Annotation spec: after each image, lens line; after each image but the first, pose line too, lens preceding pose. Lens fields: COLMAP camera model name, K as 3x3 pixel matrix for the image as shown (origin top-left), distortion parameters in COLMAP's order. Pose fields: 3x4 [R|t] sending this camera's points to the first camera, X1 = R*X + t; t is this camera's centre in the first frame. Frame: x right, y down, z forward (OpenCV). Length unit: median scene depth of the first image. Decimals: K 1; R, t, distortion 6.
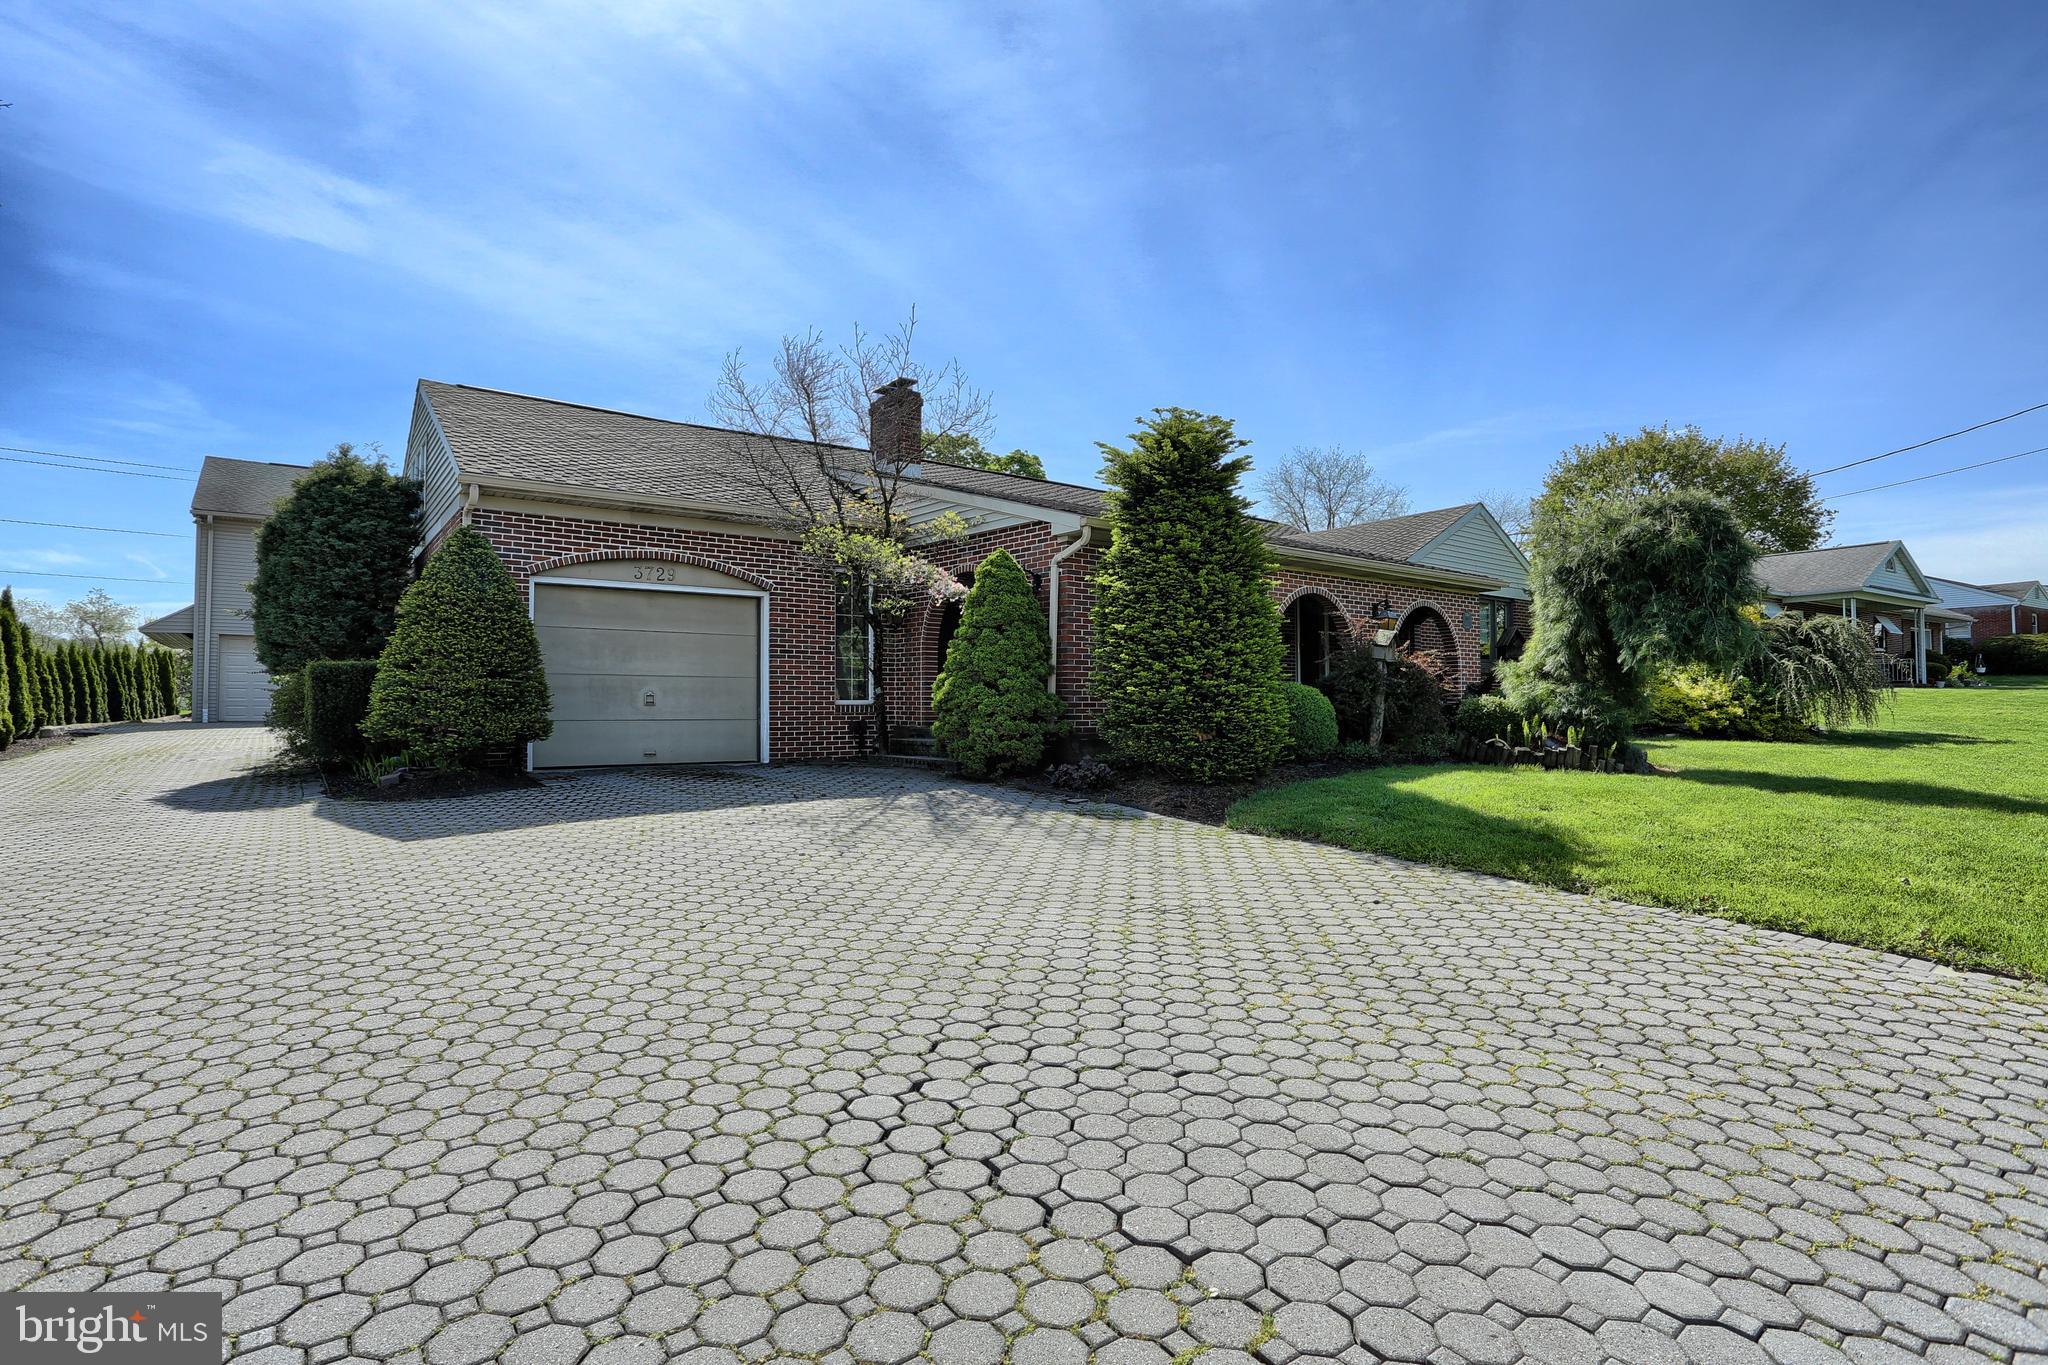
lens RADIAL K [[1000.2, 0, 989.8], [0, 1000.2, 684.0], [0, 0, 1]] dist [-0.072446, 0.031022]
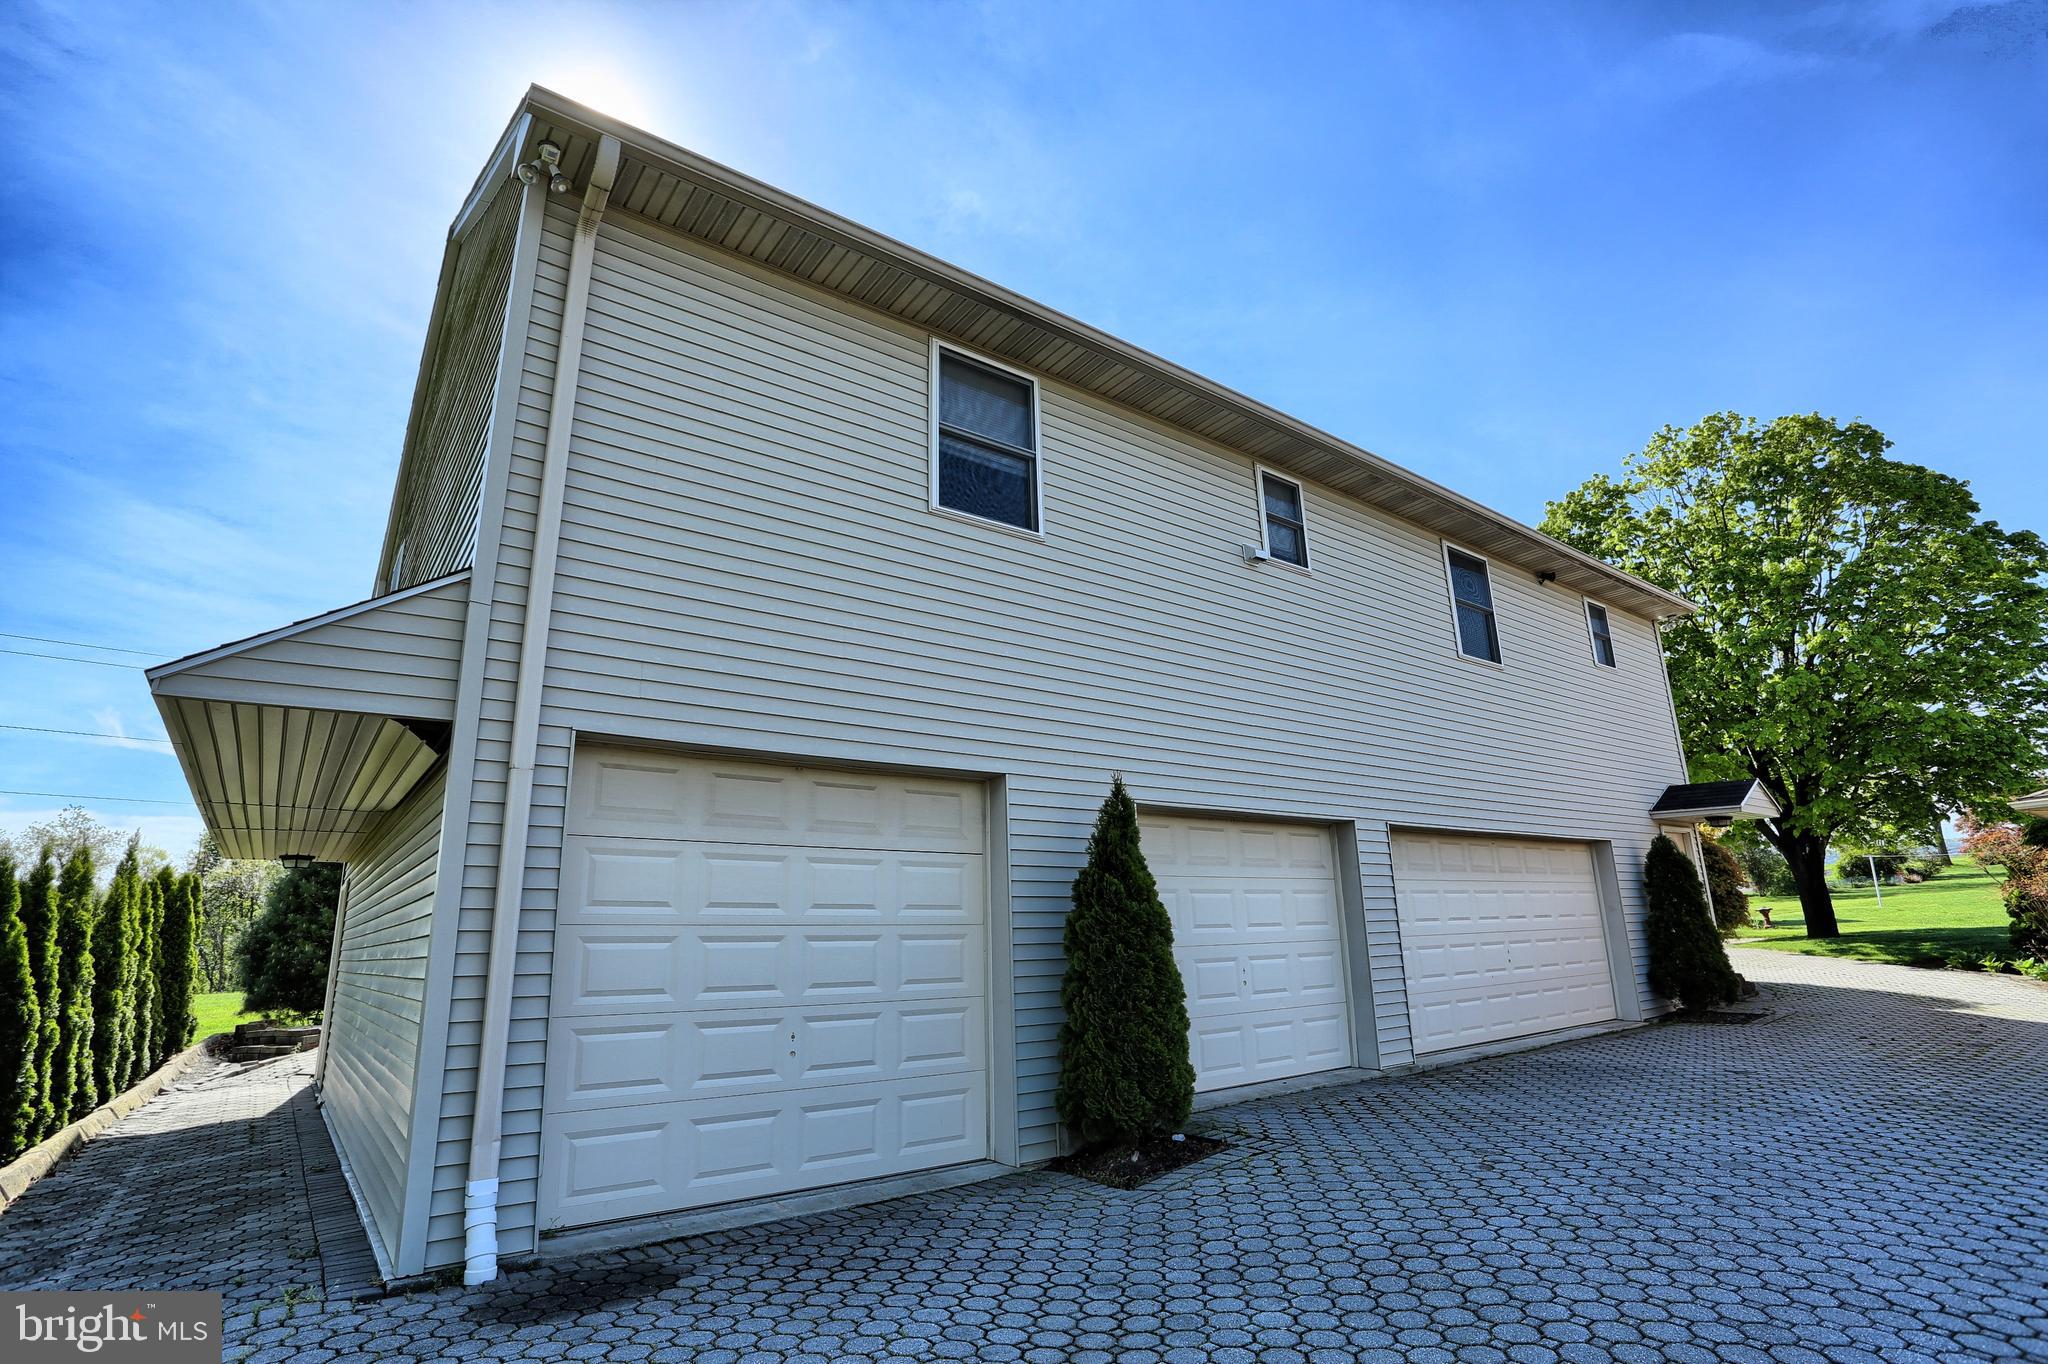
lens RADIAL K [[1000.2, 0, 989.8], [0, 1000.2, 683.5], [0, 0, 1]] dist [-0.072446, 0.031022]
pose [[0.999657, -0.025132, 0.007379, -0.593731], [0.026150, 0.973740, -0.226155, -0.013325], [-0.001501, 0.226270, 0.974063, 0.672334]]
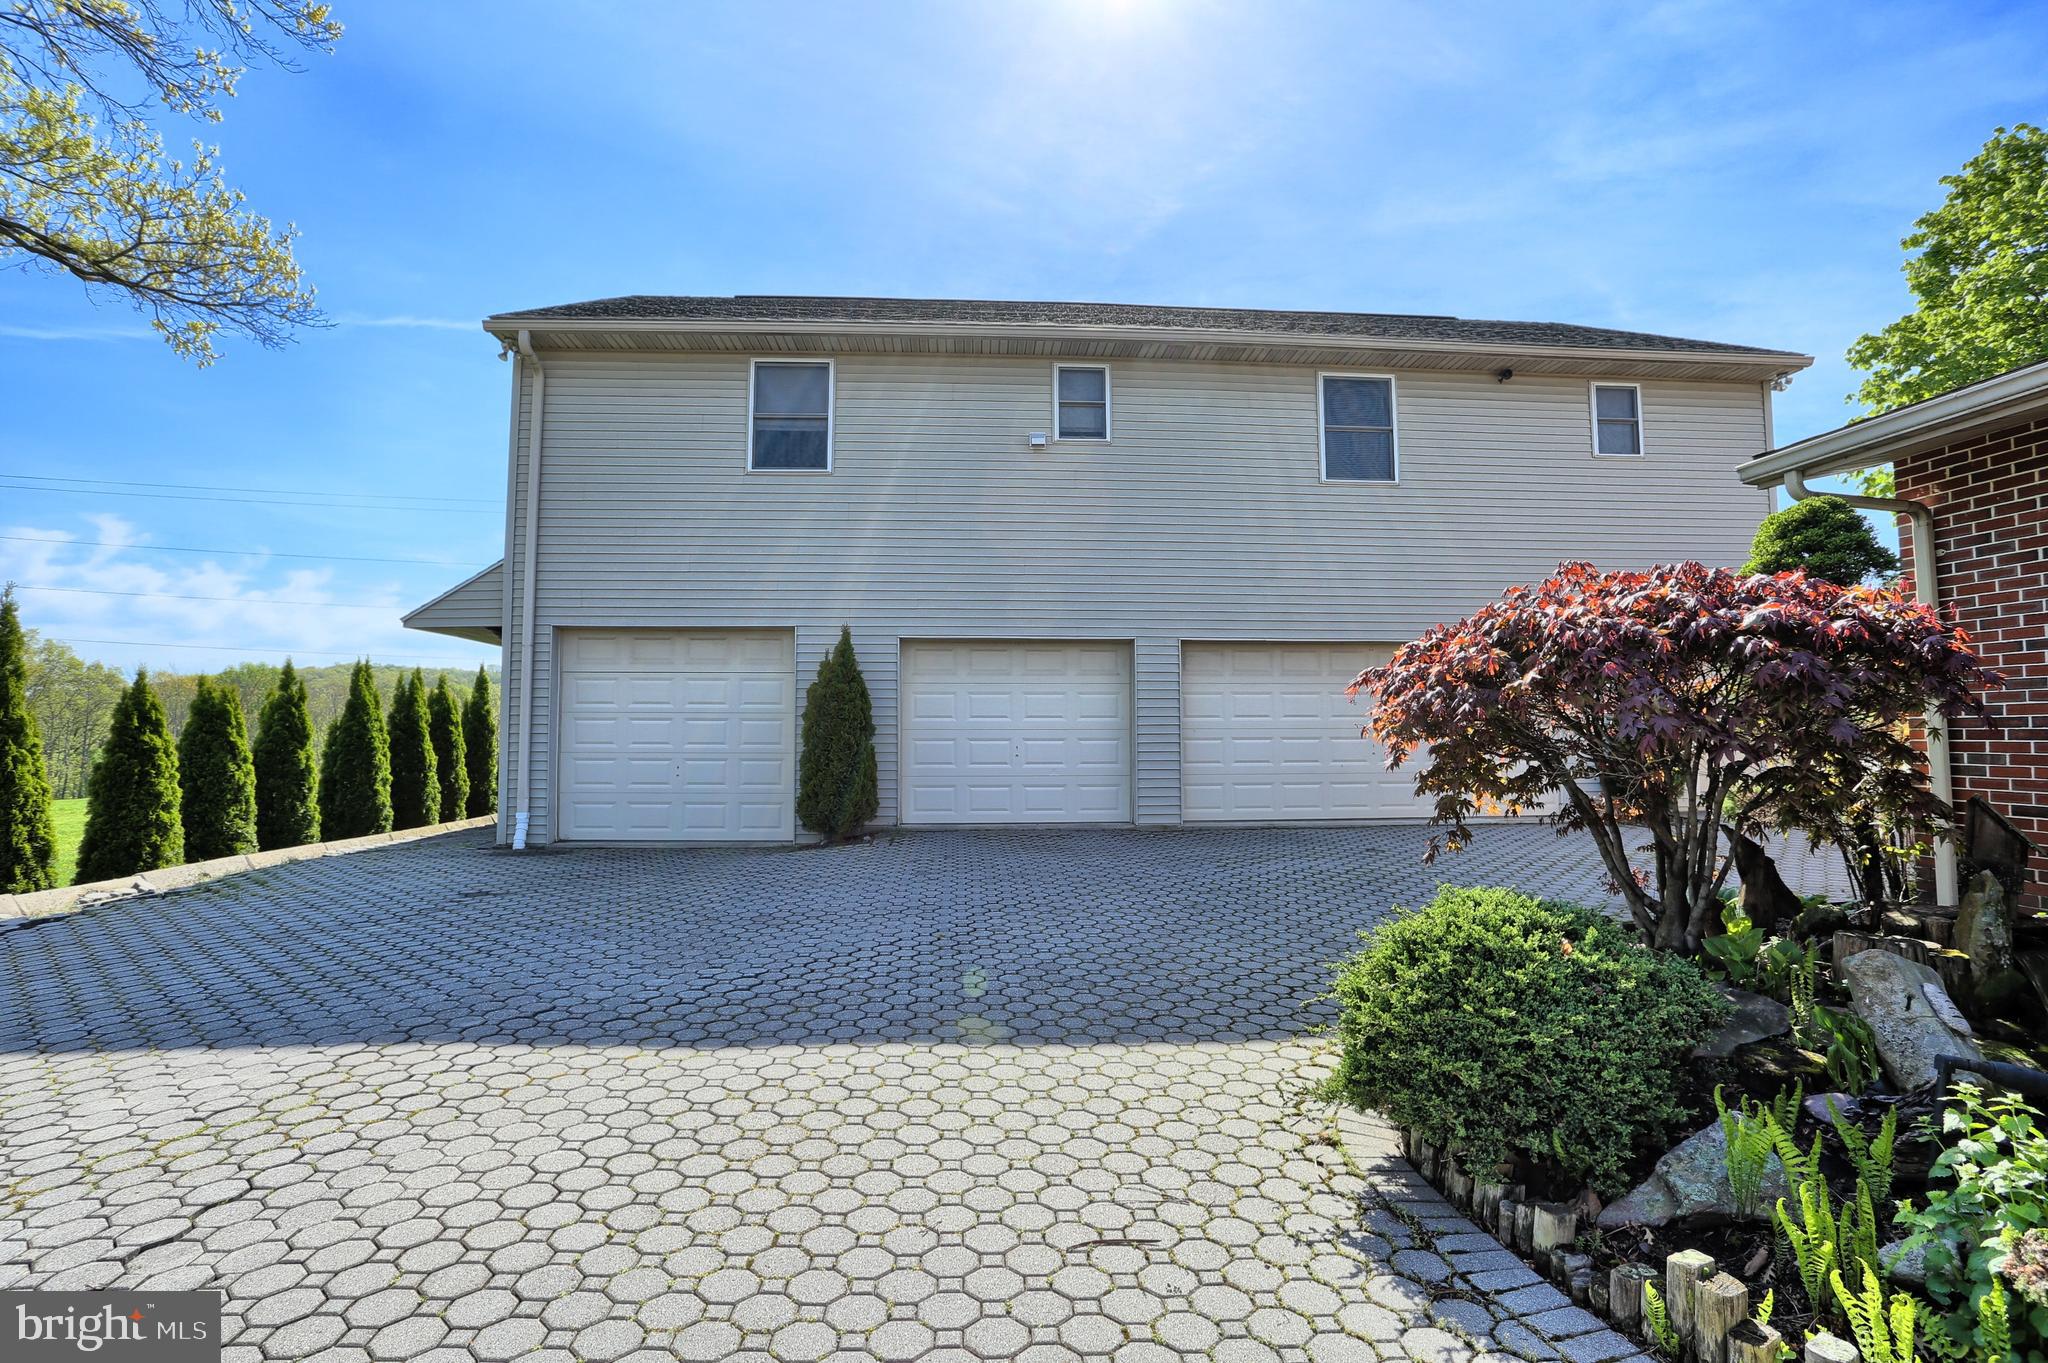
lens RADIAL K [[1000.2, 0, 989.8], [0, 1000.2, 683.0], [0, 0, 1]] dist [-0.072446, 0.031022]
pose [[0.840660, -0.035118, -0.540424, -0.350119], [0.019185, 0.999200, -0.035088, -0.008570], [0.541224, 0.019130, 0.840661, 0.622708]]
